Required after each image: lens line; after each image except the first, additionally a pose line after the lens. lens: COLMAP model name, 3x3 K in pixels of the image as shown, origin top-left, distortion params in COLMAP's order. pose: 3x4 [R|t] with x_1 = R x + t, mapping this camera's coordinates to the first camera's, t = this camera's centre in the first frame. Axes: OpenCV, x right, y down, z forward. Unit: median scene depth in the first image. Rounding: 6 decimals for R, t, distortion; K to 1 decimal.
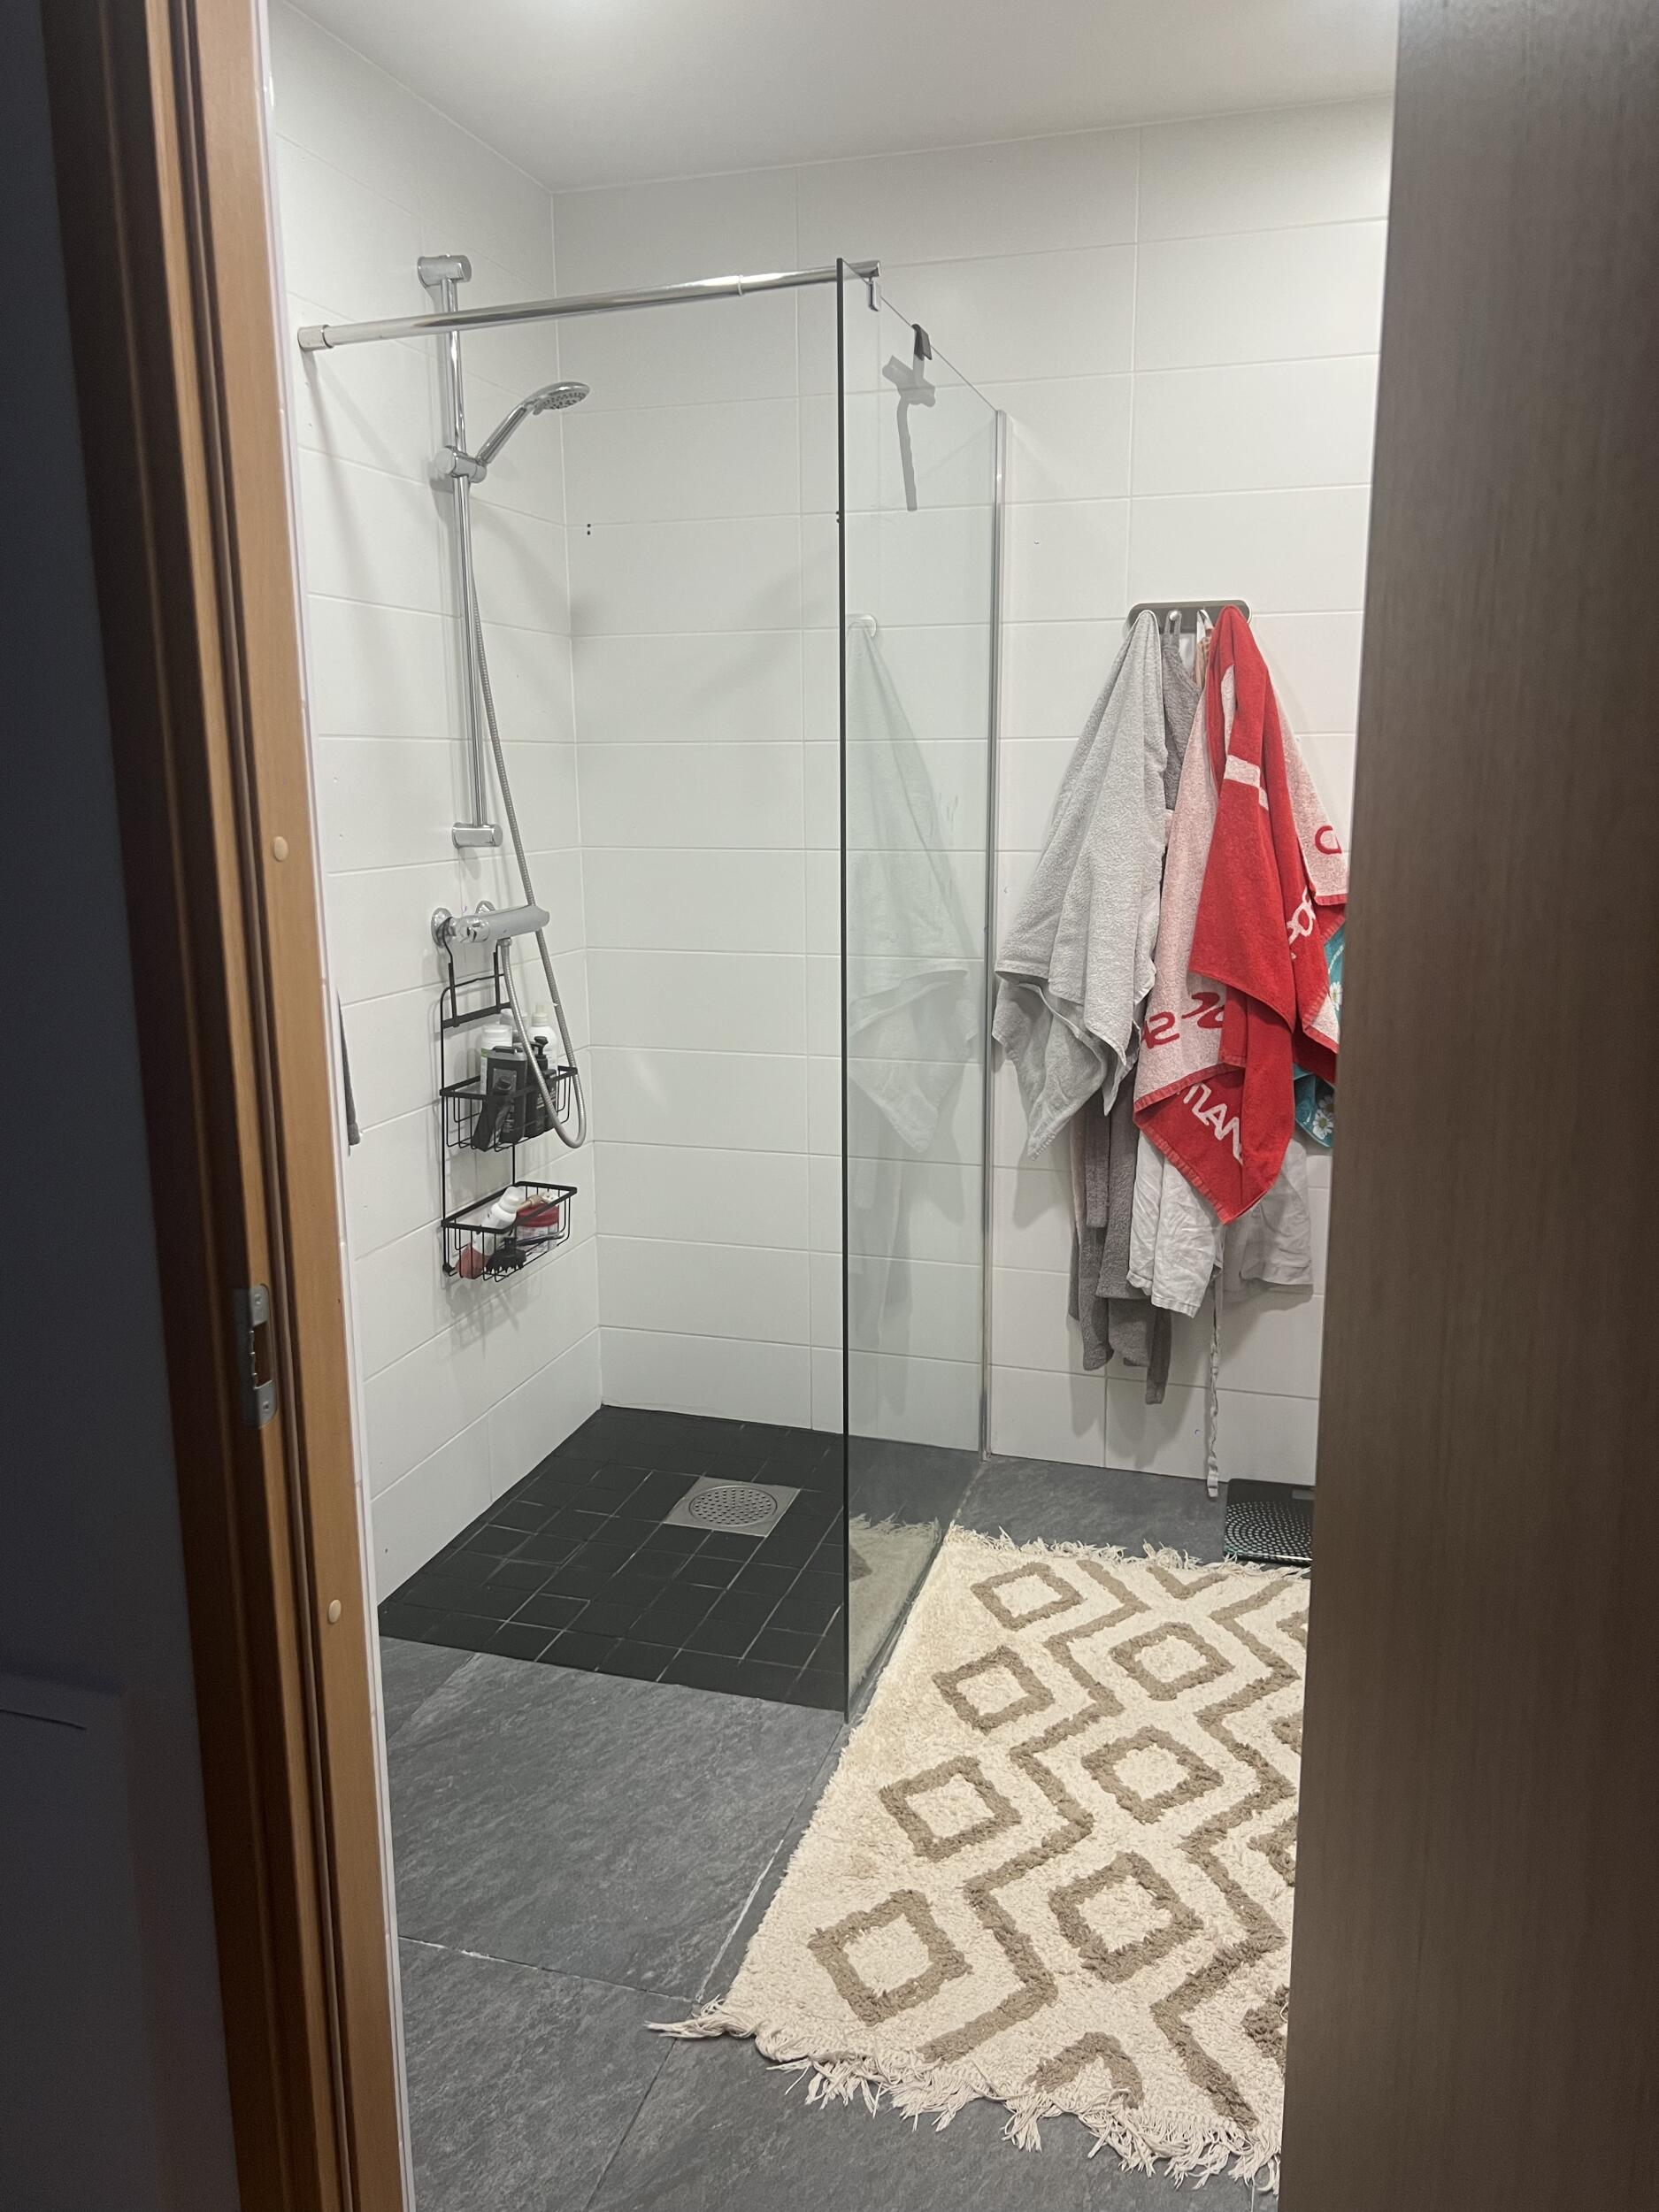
lens RADIAL K [[1665.5, 0, 817.0], [0, 1665.5, 1101.0], [0, 0, 1]] dist [0.063175, -0.073124]
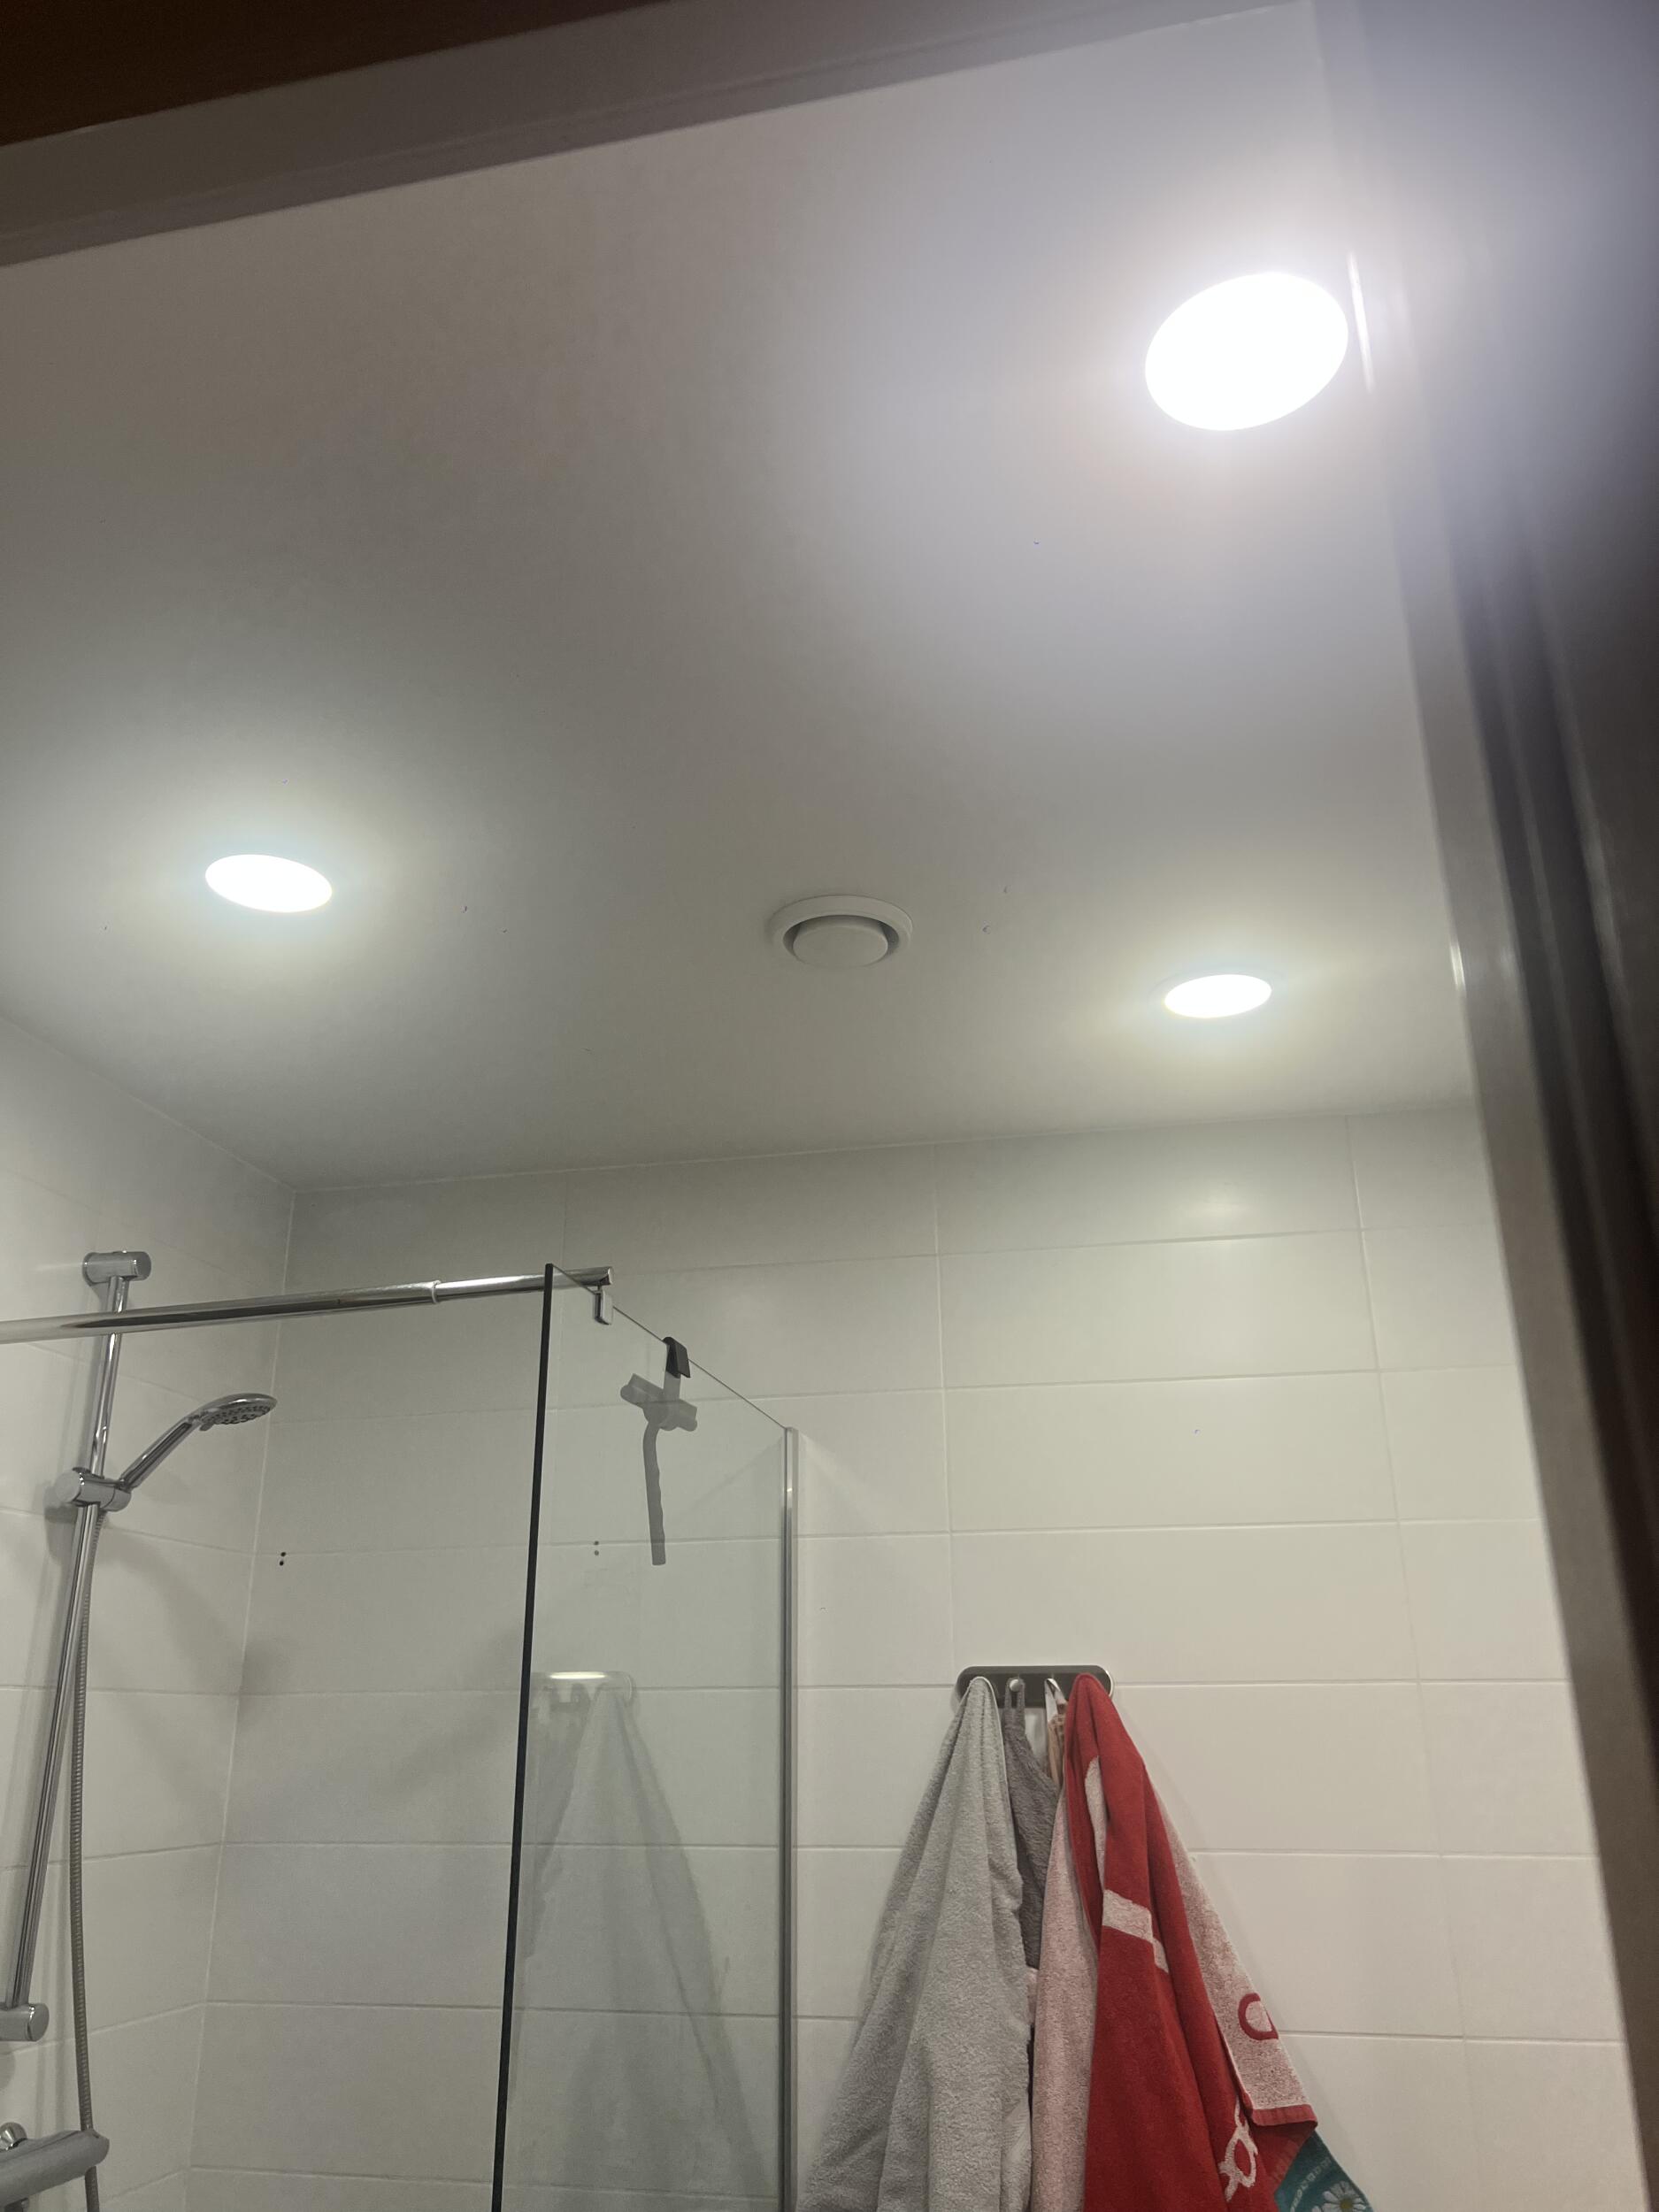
lens RADIAL K [[1665.5, 0, 817.0], [0, 1665.5, 1101.0], [0, 0, 1]] dist [0.063175, -0.073124]
pose [[0.996591, 0.030677, 0.076590, 0.054749], [0.014729, 0.847239, -0.531007, -0.108923], [-0.081180, 0.530325, 0.843899, 0.213190]]
